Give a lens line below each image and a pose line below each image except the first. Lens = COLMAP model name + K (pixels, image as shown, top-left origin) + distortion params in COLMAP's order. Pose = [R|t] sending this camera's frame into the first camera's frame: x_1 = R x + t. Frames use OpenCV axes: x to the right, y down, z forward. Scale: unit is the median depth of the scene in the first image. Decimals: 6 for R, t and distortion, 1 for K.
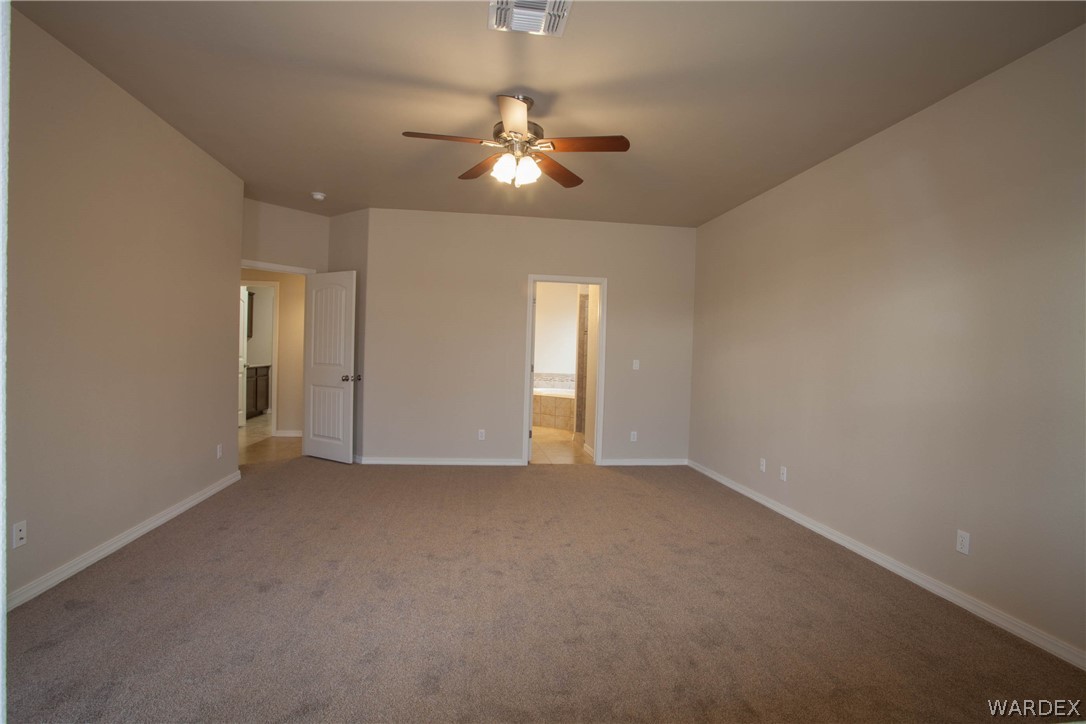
lens RADIAL K [[522.2, 0, 543.3], [0, 522.2, 360.7], [0, 0, 1]] dist [-0.046462, 0.012447]
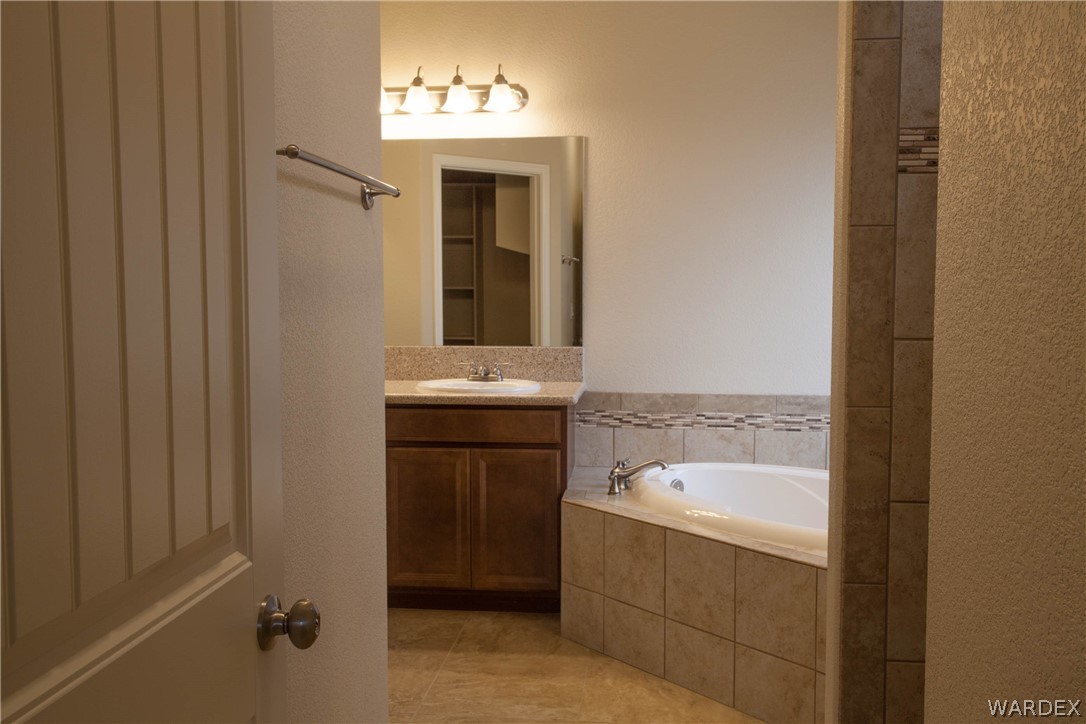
lens RADIAL K [[1066.7, 0, 543.8], [0, 1066.7, 359.6], [0, 0, 1]] dist [0.062013, 0.000000]
pose [[0.971565, -0.003038, -0.236752, 0.046901], [0.014297, 0.998846, 0.045854, -0.015350], [0.236340, -0.047935, 0.970487, 0.601446]]
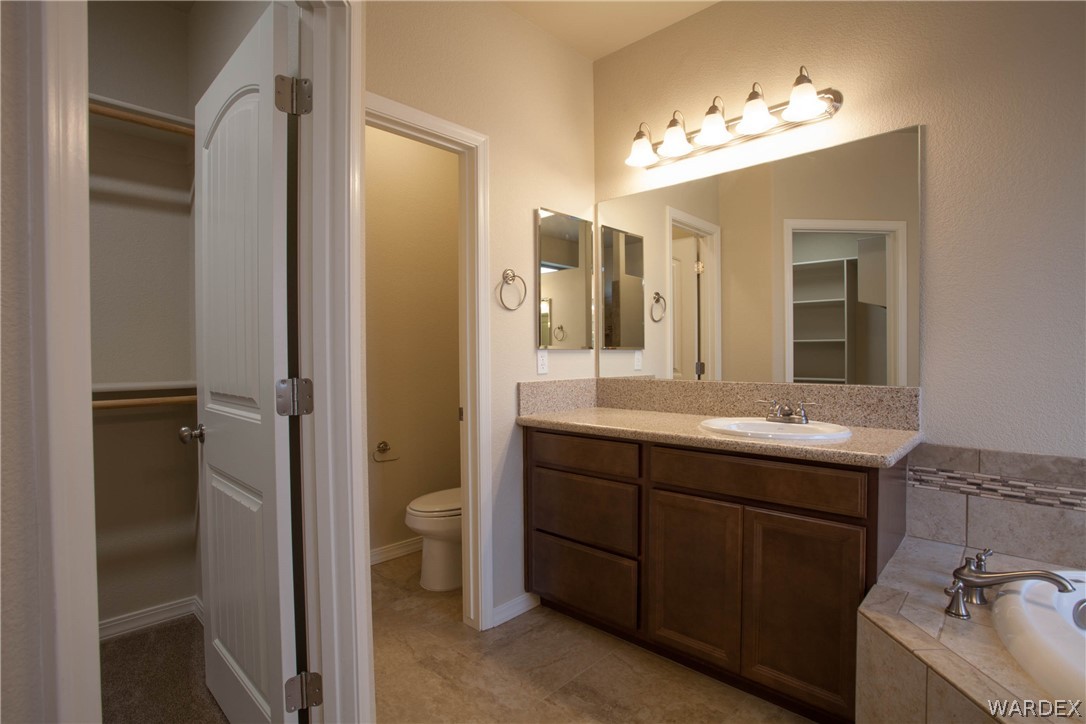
lens RADIAL K [[522.2, 0, 542.9], [0, 522.2, 367.7], [0, 0, 1]] dist [-0.046462, 0.012447]
pose [[0.619395, -0.010680, -0.785007, 0.007256], [0.007699, 0.999942, -0.007530, -0.004269], [0.785042, -0.001379, 0.619441, 0.873107]]
